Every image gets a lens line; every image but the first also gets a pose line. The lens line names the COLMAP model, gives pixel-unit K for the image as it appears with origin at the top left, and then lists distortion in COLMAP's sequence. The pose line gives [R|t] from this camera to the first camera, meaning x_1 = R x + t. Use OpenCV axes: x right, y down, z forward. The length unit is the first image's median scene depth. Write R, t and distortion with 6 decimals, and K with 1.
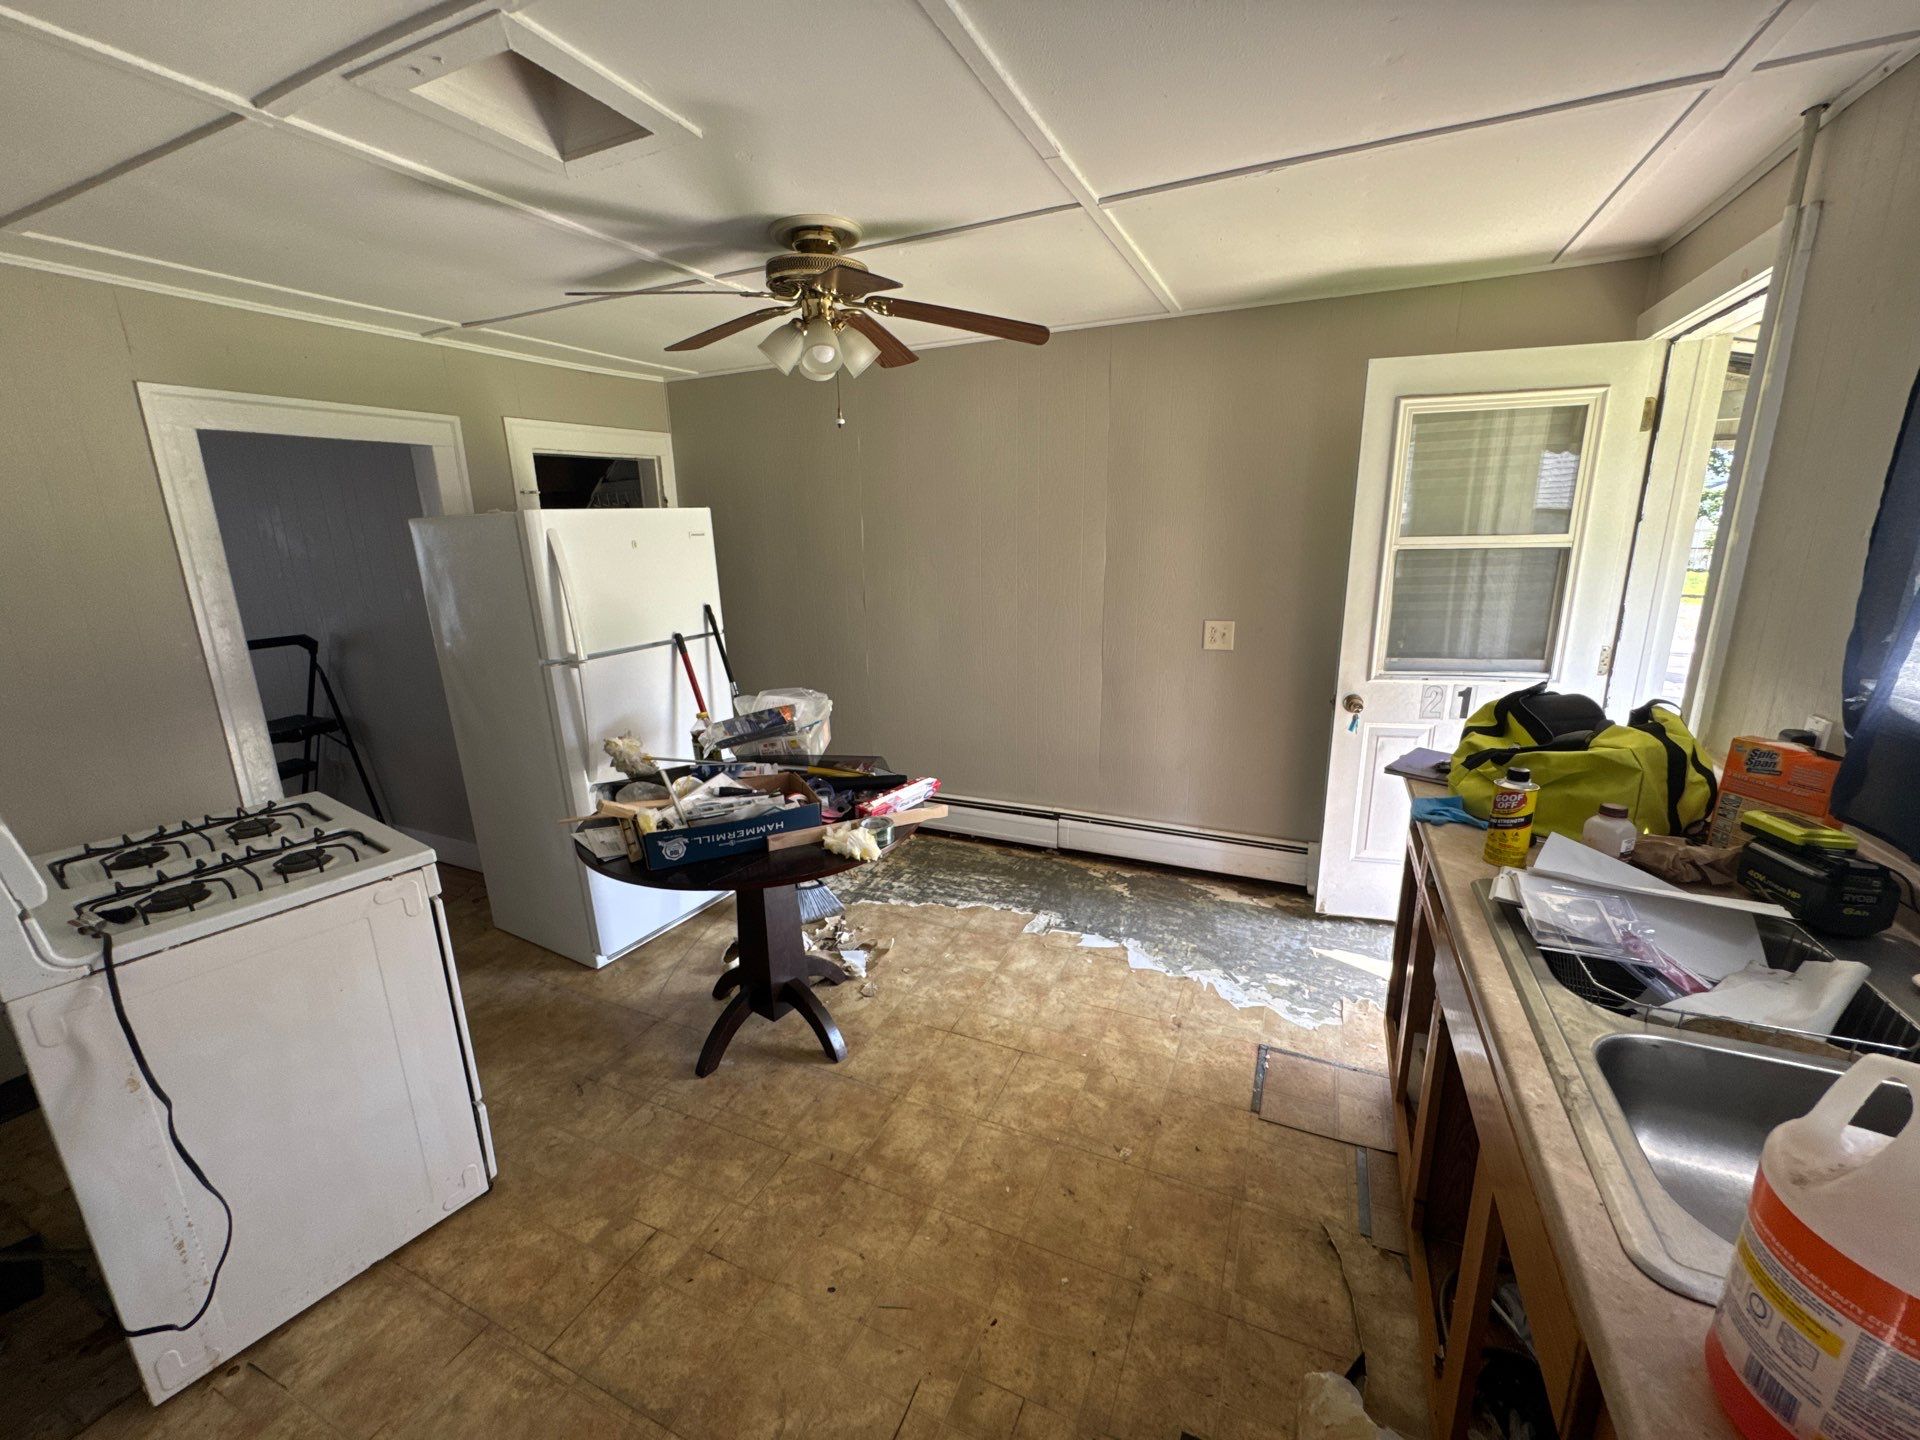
lens RADIAL K [[769.7, 0, 961.0], [0, 769.7, 718.9], [0, 0, 1]] dist [-0.000571, 0.000239]
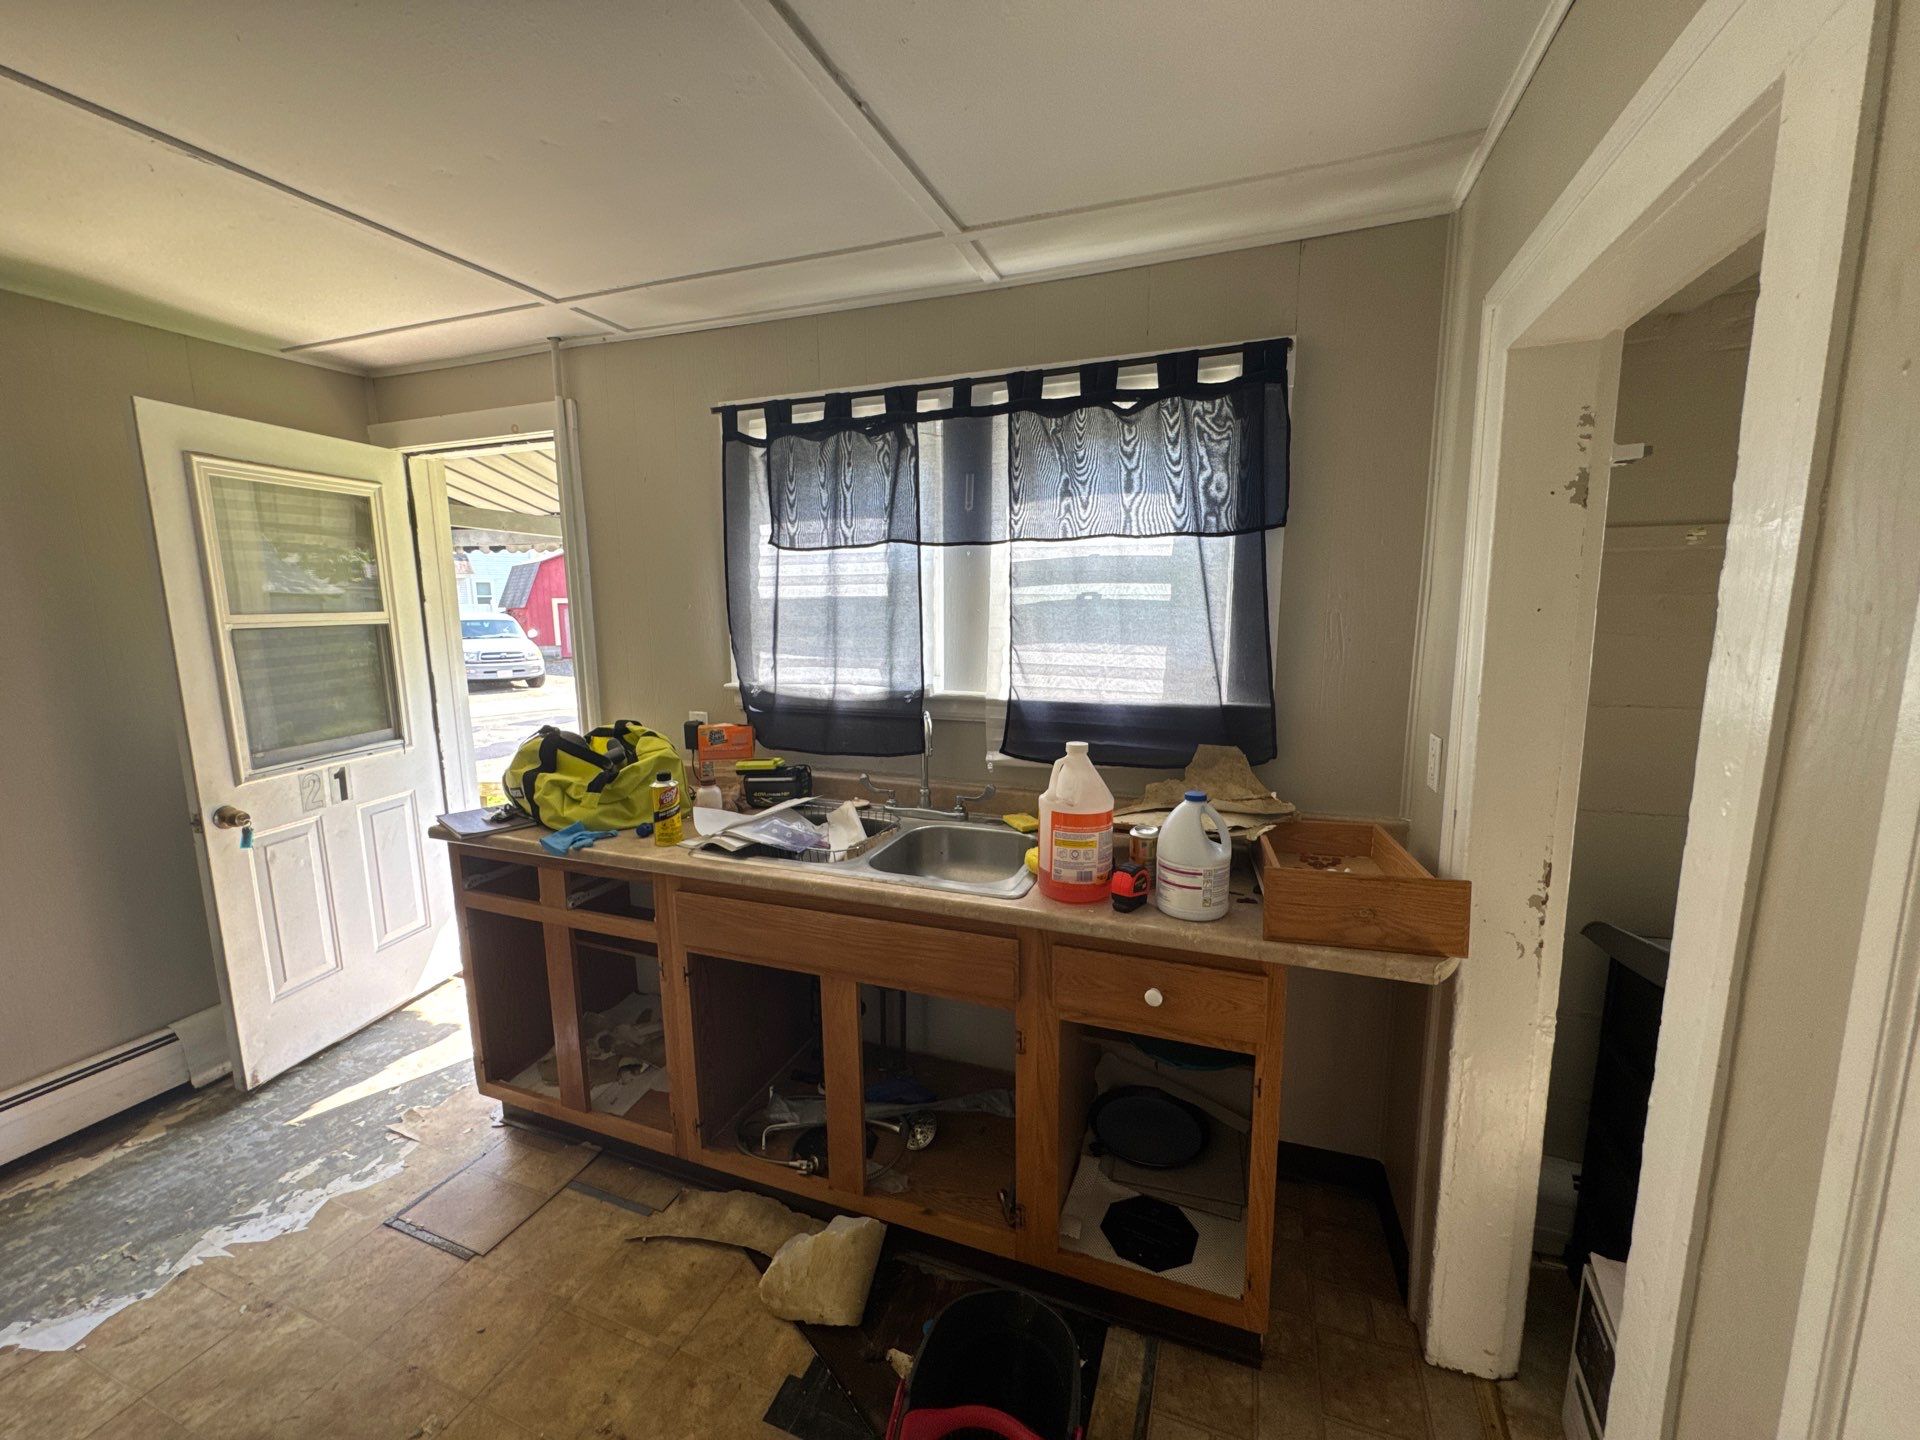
lens RADIAL K [[769.7, 0, 955.5], [0, 769.7, 719.0], [0, 0, 1]] dist [-0.000571, 0.000239]
pose [[-0.056596, -0.132296, 0.989593, -0.334032], [0.245326, 0.958950, 0.142230, -0.048362], [-0.967787, 0.250823, -0.021818, 0.263137]]
